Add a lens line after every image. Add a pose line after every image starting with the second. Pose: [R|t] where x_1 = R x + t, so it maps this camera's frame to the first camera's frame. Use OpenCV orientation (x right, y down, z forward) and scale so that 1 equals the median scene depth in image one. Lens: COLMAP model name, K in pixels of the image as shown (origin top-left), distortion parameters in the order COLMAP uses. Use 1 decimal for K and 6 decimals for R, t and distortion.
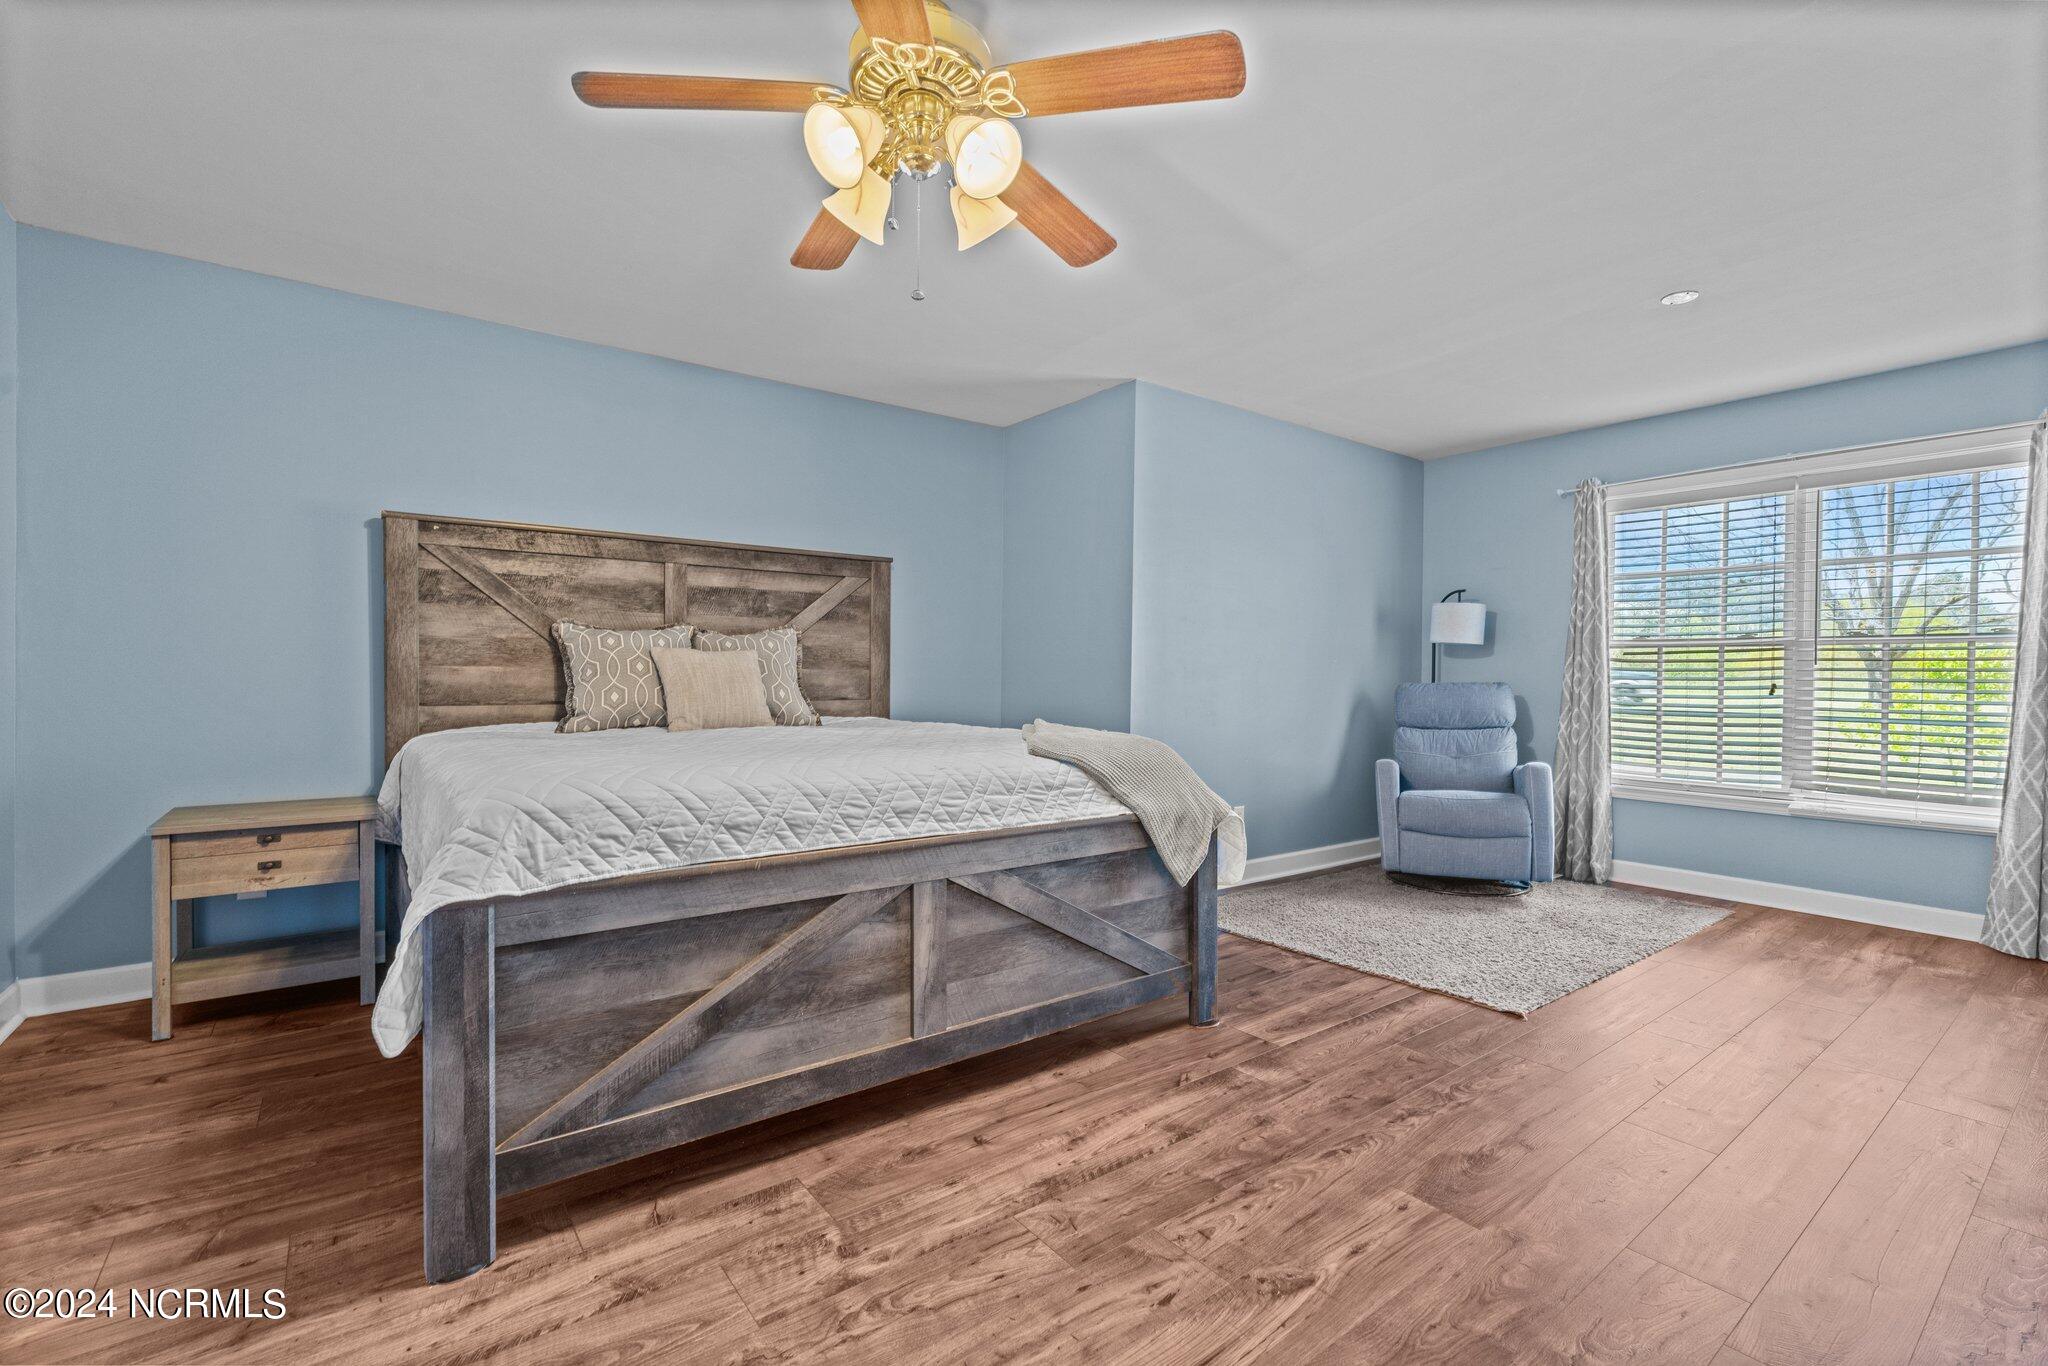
lens RADIAL K [[901.2, 0, 1020.7], [0, 901.2, 677.0], [0, 0, 1]] dist [-0.003625, 0.000710]
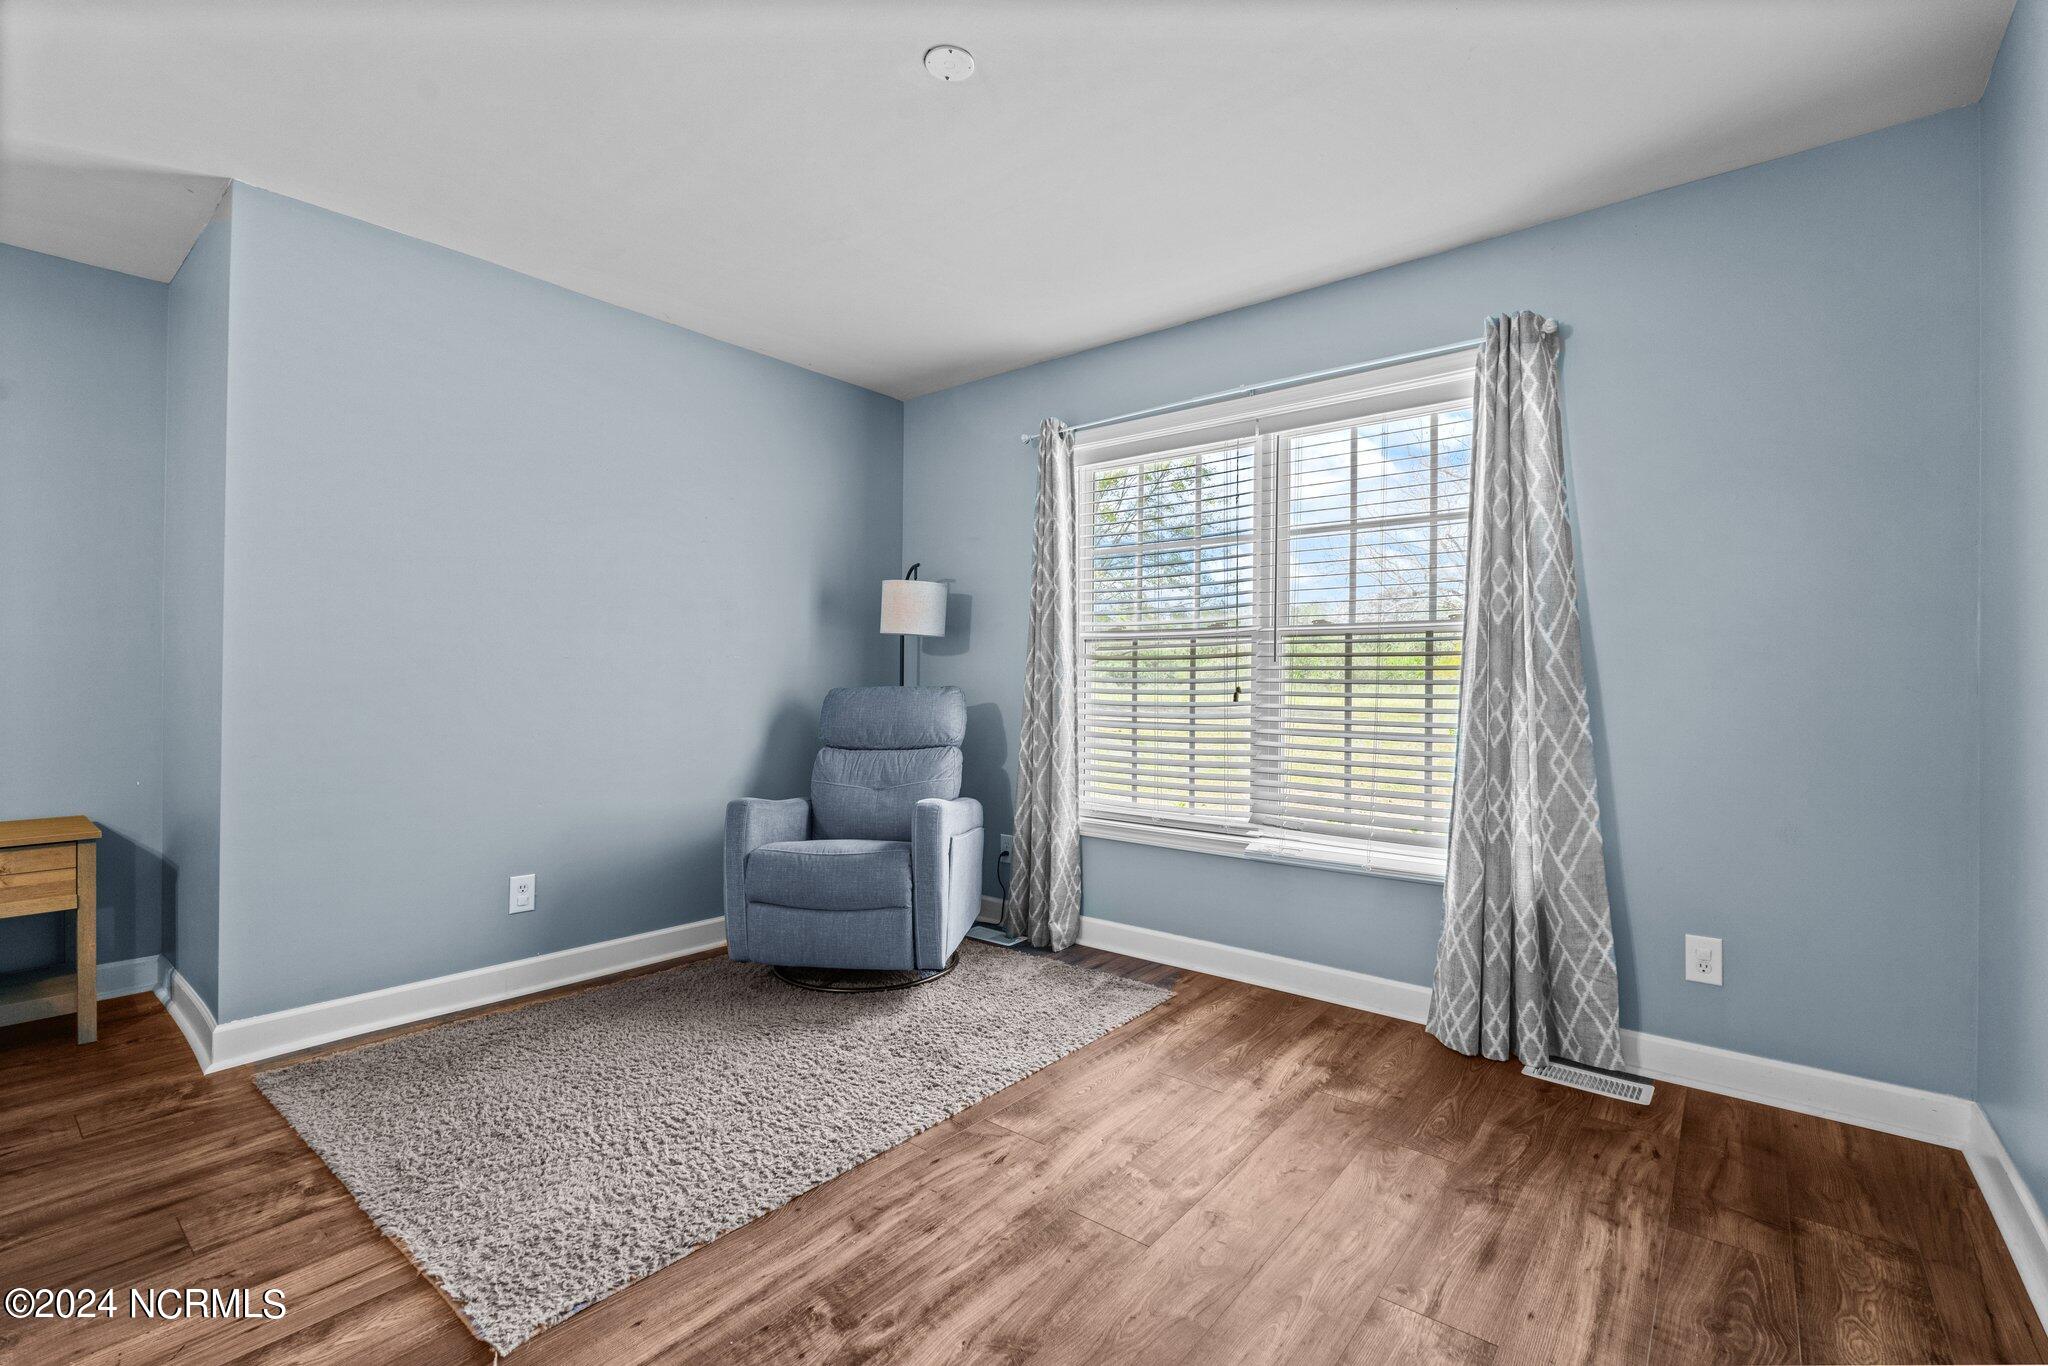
lens RADIAL K [[901.2, 0, 1020.3], [0, 901.2, 675.7], [0, 0, 1]] dist [-0.003625, 0.000710]
pose [[0.971961, -0.000831, 0.235140, 0.472580], [0.002515, 0.999973, -0.006864, 0.002845], [-0.235129, 0.007263, 0.971937, 0.291510]]
